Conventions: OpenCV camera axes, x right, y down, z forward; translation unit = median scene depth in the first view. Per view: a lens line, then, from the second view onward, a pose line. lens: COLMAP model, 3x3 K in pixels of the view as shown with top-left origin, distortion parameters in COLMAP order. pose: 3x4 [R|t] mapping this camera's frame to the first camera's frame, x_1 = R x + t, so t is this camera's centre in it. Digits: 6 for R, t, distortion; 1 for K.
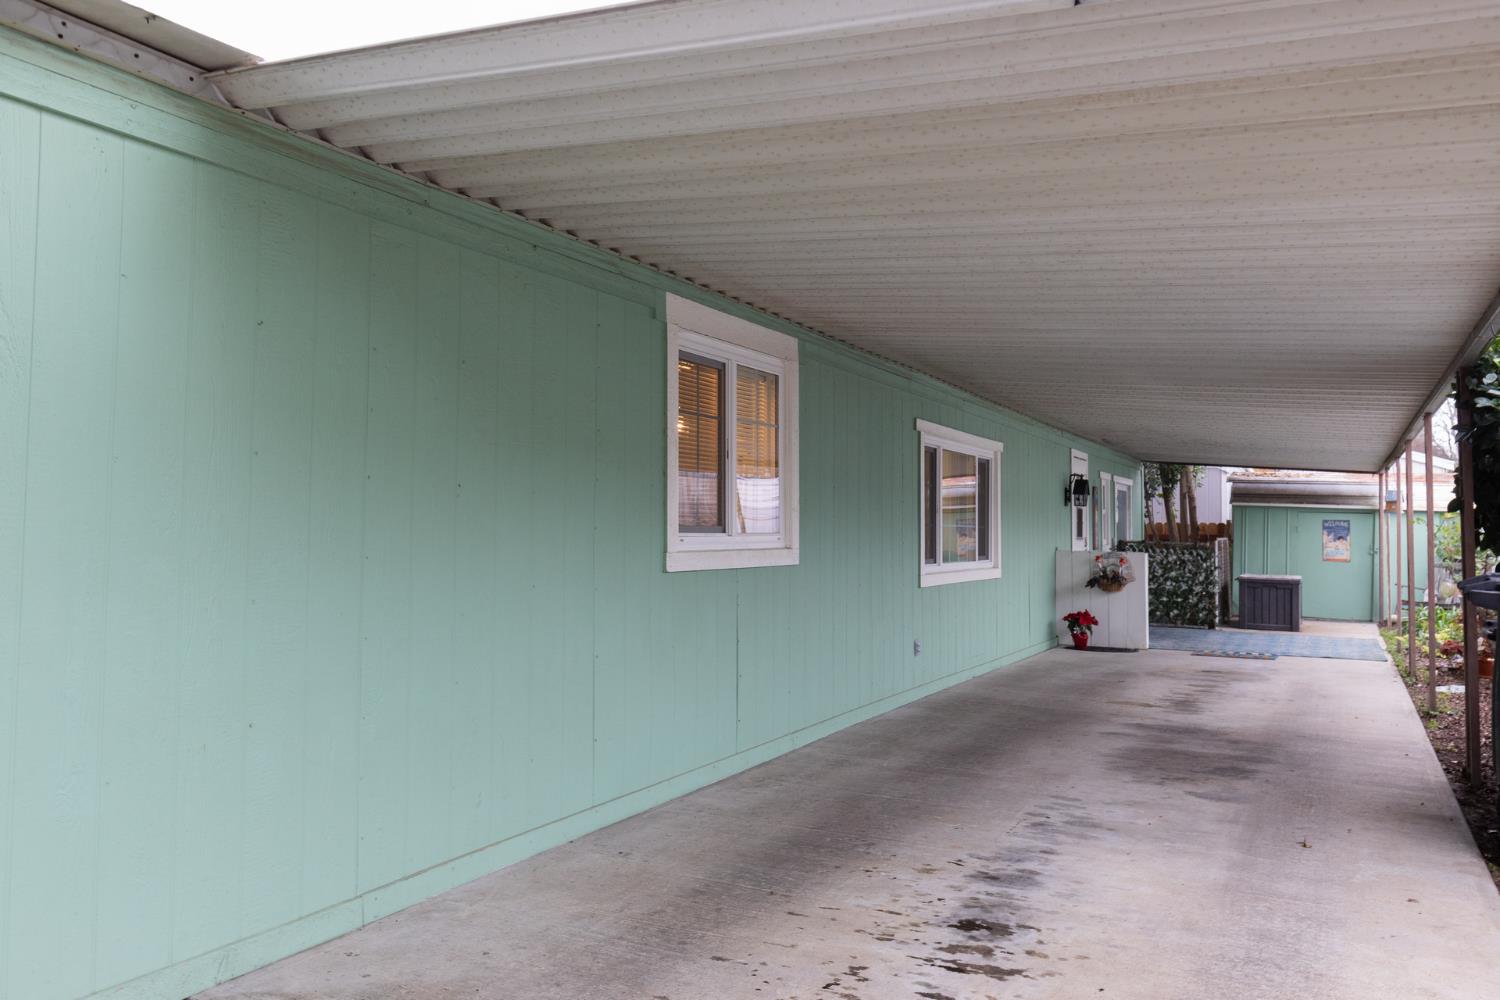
lens RADIAL K [[1121.3, 0, 752.3], [0, 1121.3, 461.8], [0, 0, 1]] dist [-0.006277, 0.000353]
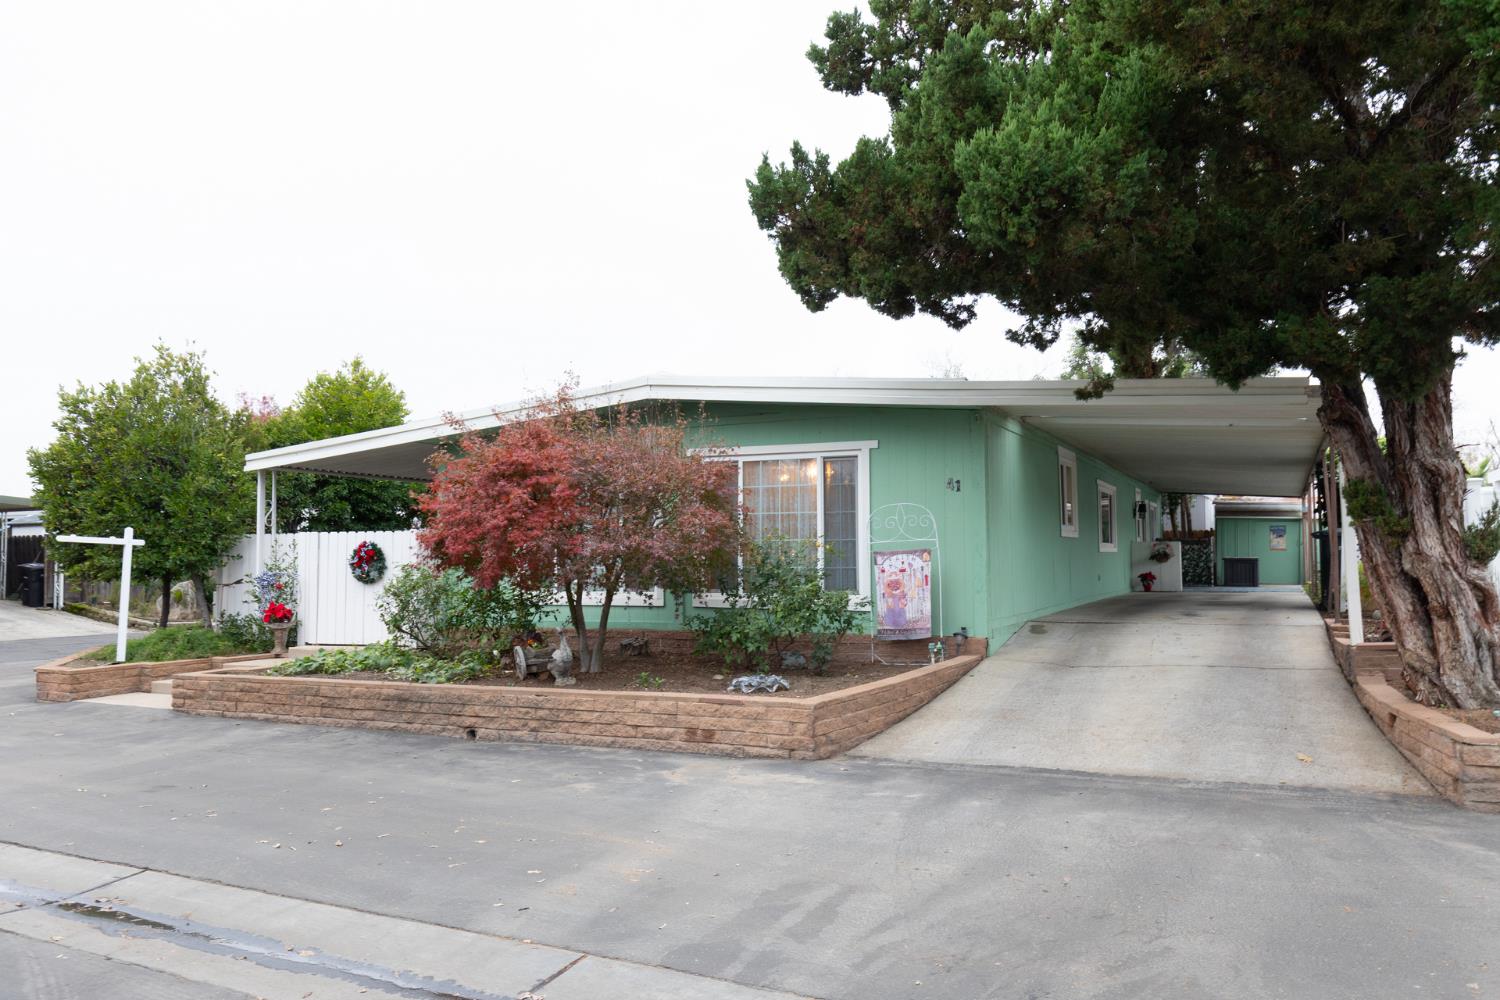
lens RADIAL K [[1121.3, 0, 752.3], [0, 1121.3, 461.8], [0, 0, 1]] dist [-0.006277, 0.000353]
pose [[0.999143, -0.013679, 0.039069, -0.379518], [0.014664, 0.999579, -0.025019, -0.015213], [-0.038710, 0.025570, 0.998923, -0.746480]]
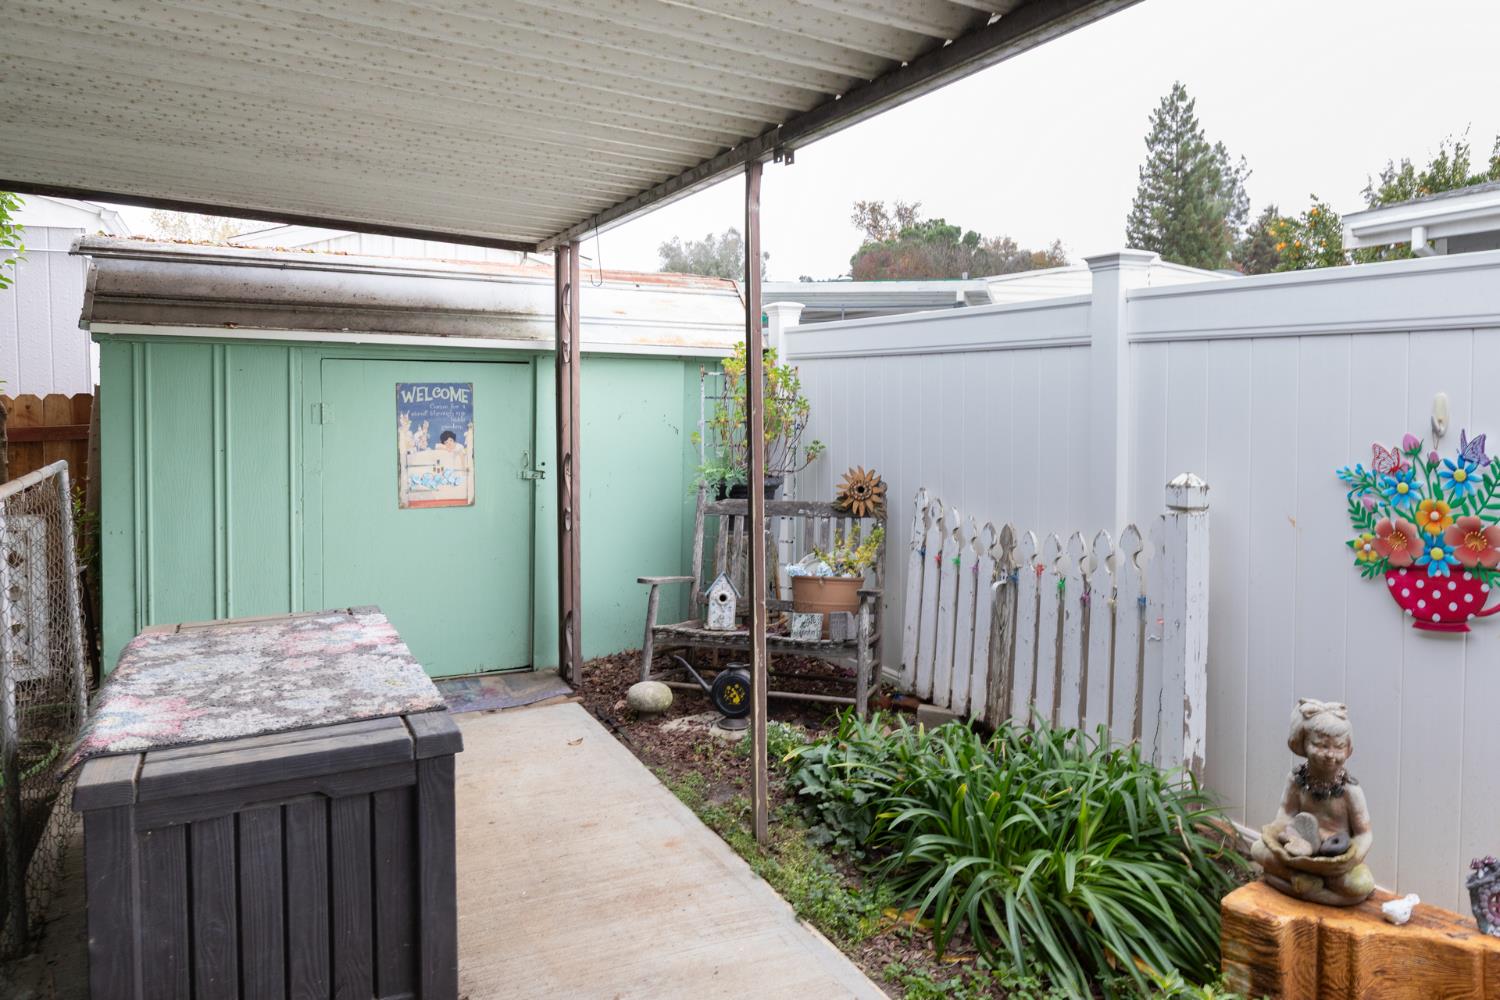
lens RADIAL K [[995.2, 0, 741.3], [0, 995.2, 461.8], [0, 0, 1]] dist [0.006917, 0.001353]
pose [[0.594319, -0.075415, 0.800685, 0.385721], [-0.032076, 0.992579, 0.117299, 0.042962], [-0.803589, -0.095396, 0.587490, 0.859275]]
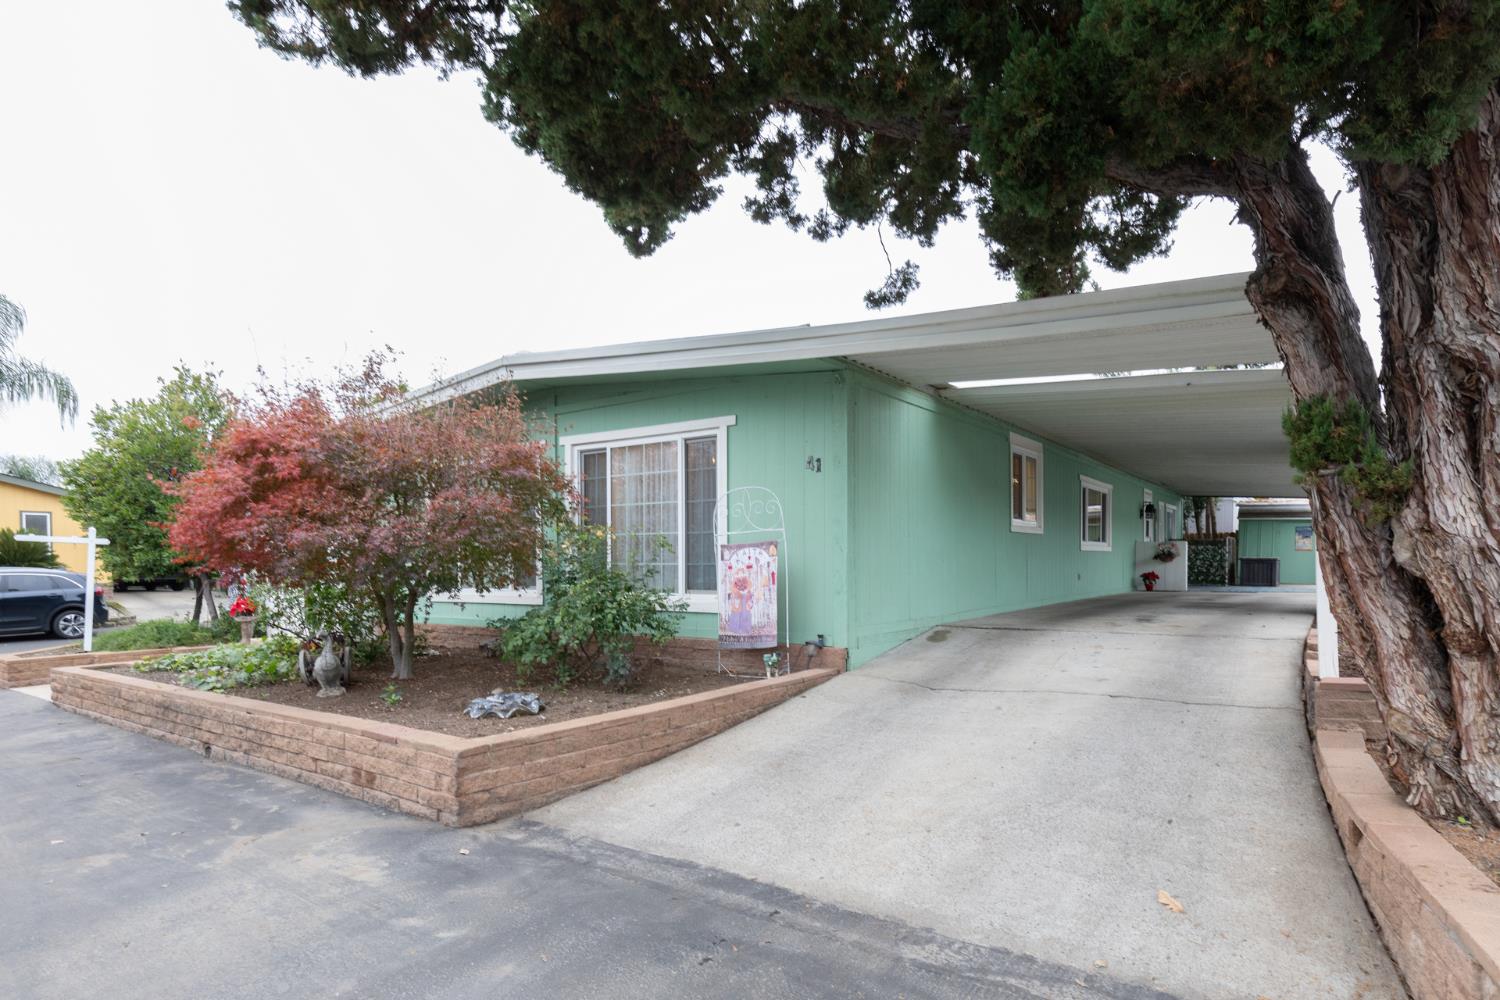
lens RADIAL K [[829.7, 0, 747.9], [0, 829.7, 569.0], [0, 0, 1]] dist [0.004319, -0.000438]
pose [[0.990104, -0.015835, -0.139439, -0.160946], [0.025185, 0.997532, 0.065548, 0.014072], [0.138057, -0.068411, 0.988059, -0.424088]]
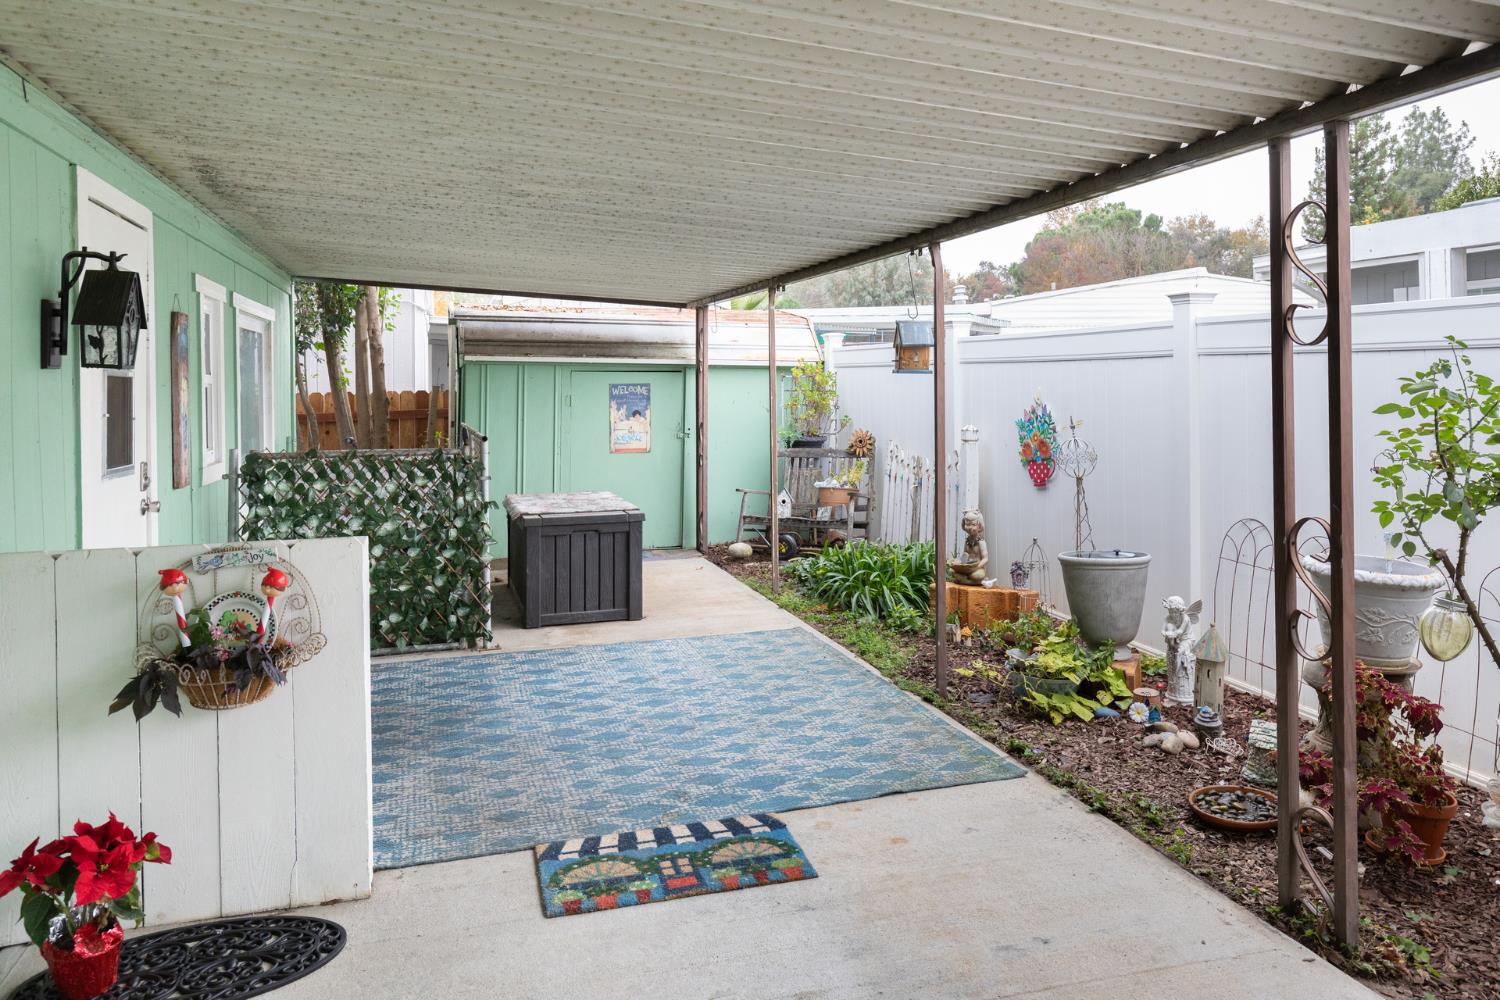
lens RADIAL K [[1061.3, 0, 752.9], [0, 1061.3, 374.3], [0, 0, 1]] dist [0.025213, -0.000278]
pose [[0.719364, -0.019445, 0.694361, 0.200559], [-0.015308, 0.998922, 0.043833, 0.024126], [-0.694465, -0.042161, 0.718291, 0.626426]]
